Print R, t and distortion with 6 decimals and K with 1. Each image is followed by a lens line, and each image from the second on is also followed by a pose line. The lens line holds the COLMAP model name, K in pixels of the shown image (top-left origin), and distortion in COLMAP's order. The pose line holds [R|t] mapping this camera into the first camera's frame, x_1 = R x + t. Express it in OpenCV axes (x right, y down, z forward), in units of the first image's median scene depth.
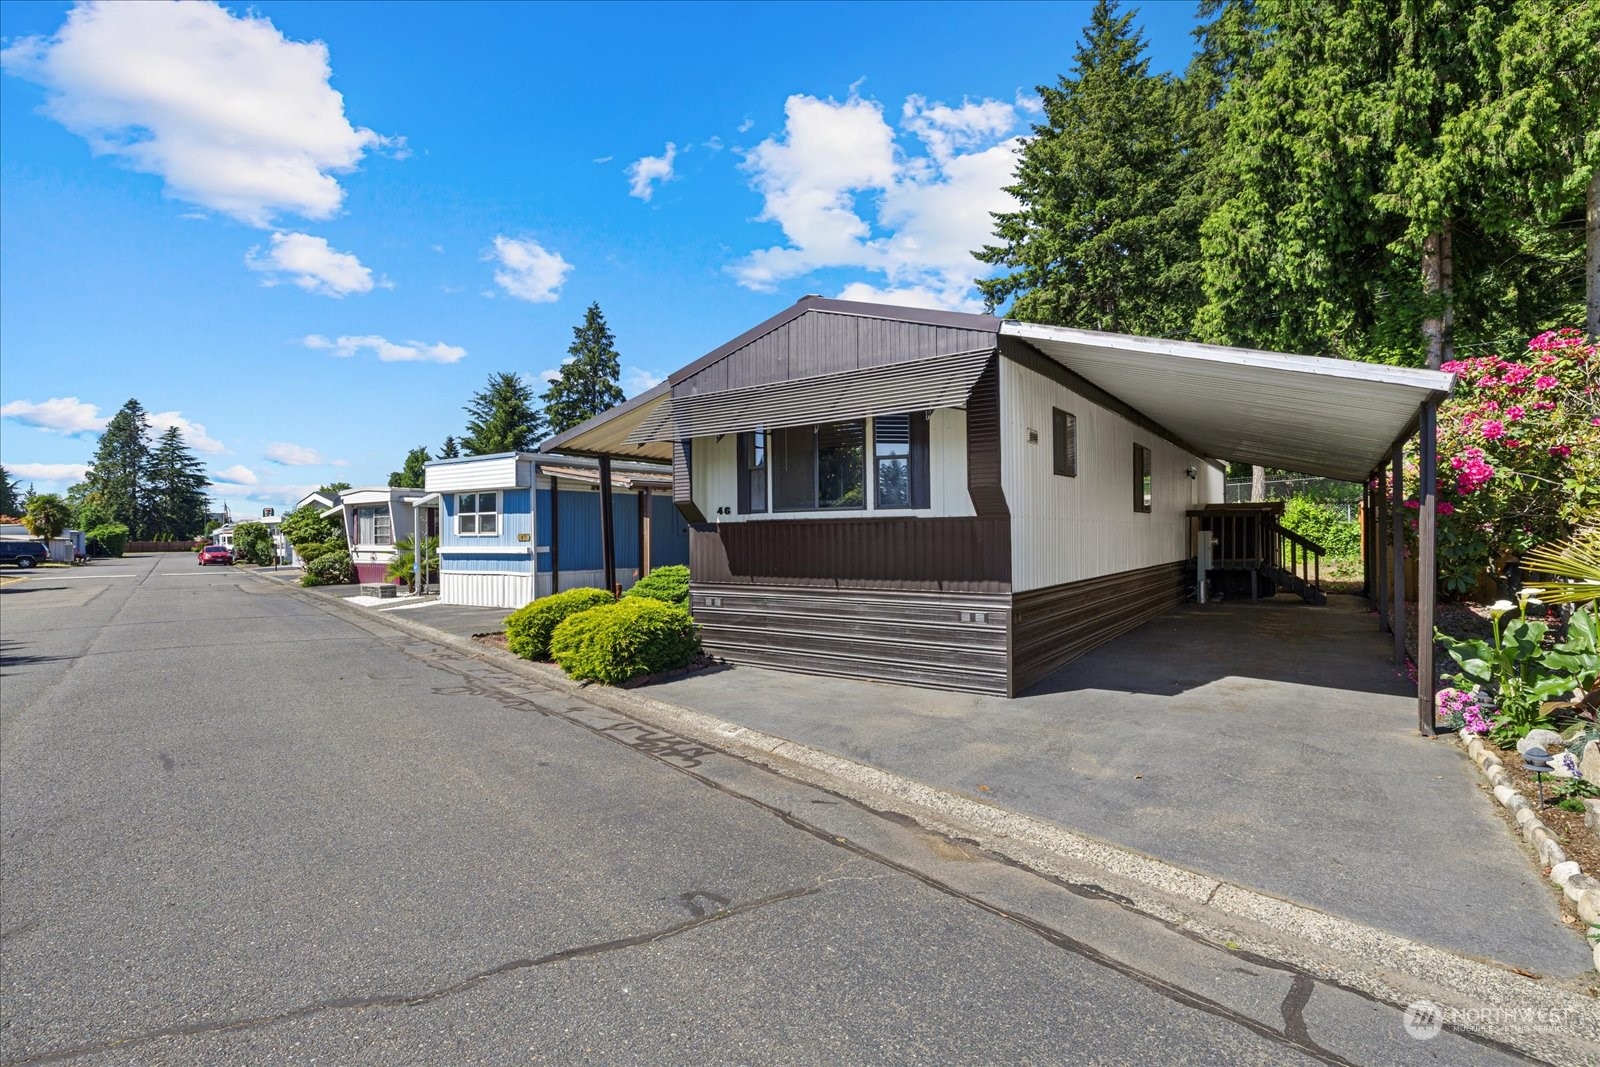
lens RADIAL K [[764.5, 0, 802.4], [0, 764.5, 534.7], [0, 0, 1]] dist [0.001814, 0.002678]
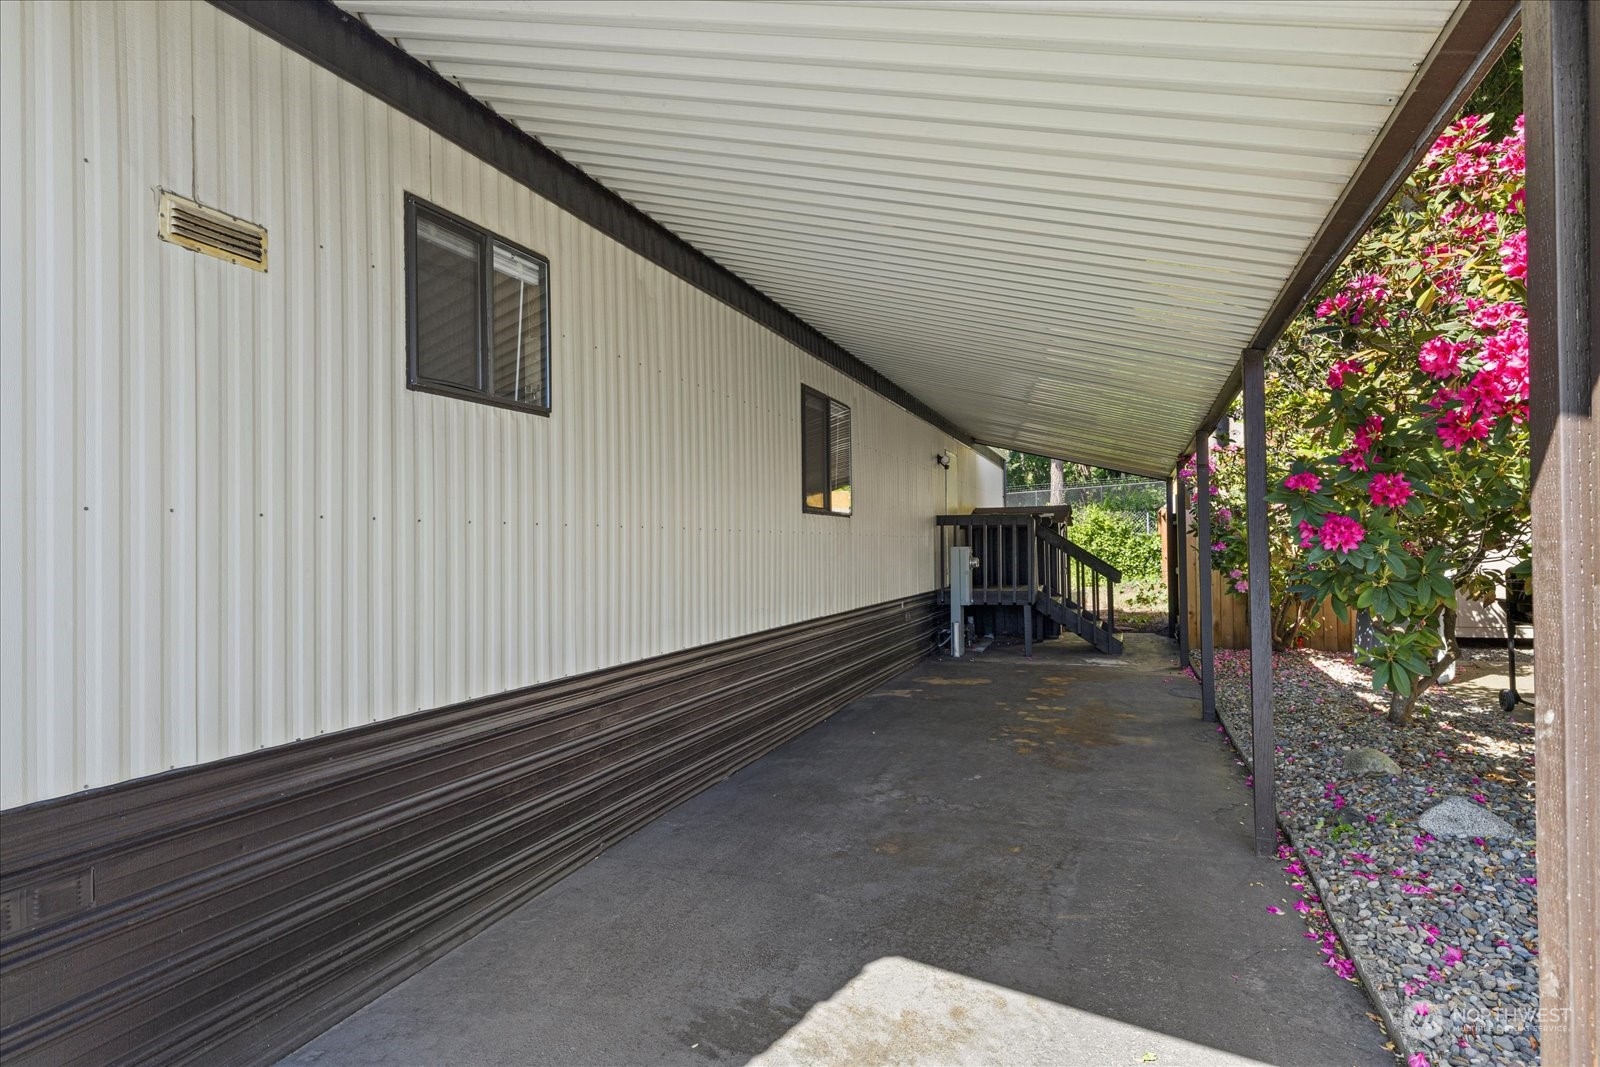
lens RADIAL K [[714.4, 0, 857.7], [0, 714.4, 536.6], [0, 0, 1]] dist [-0.000180, 0.000217]
pose [[0.971360, -0.002695, 0.237596, 0.286395], [0.006600, 0.999856, -0.015640, -0.004376], [-0.237520, 0.016760, 0.971238, 0.411028]]
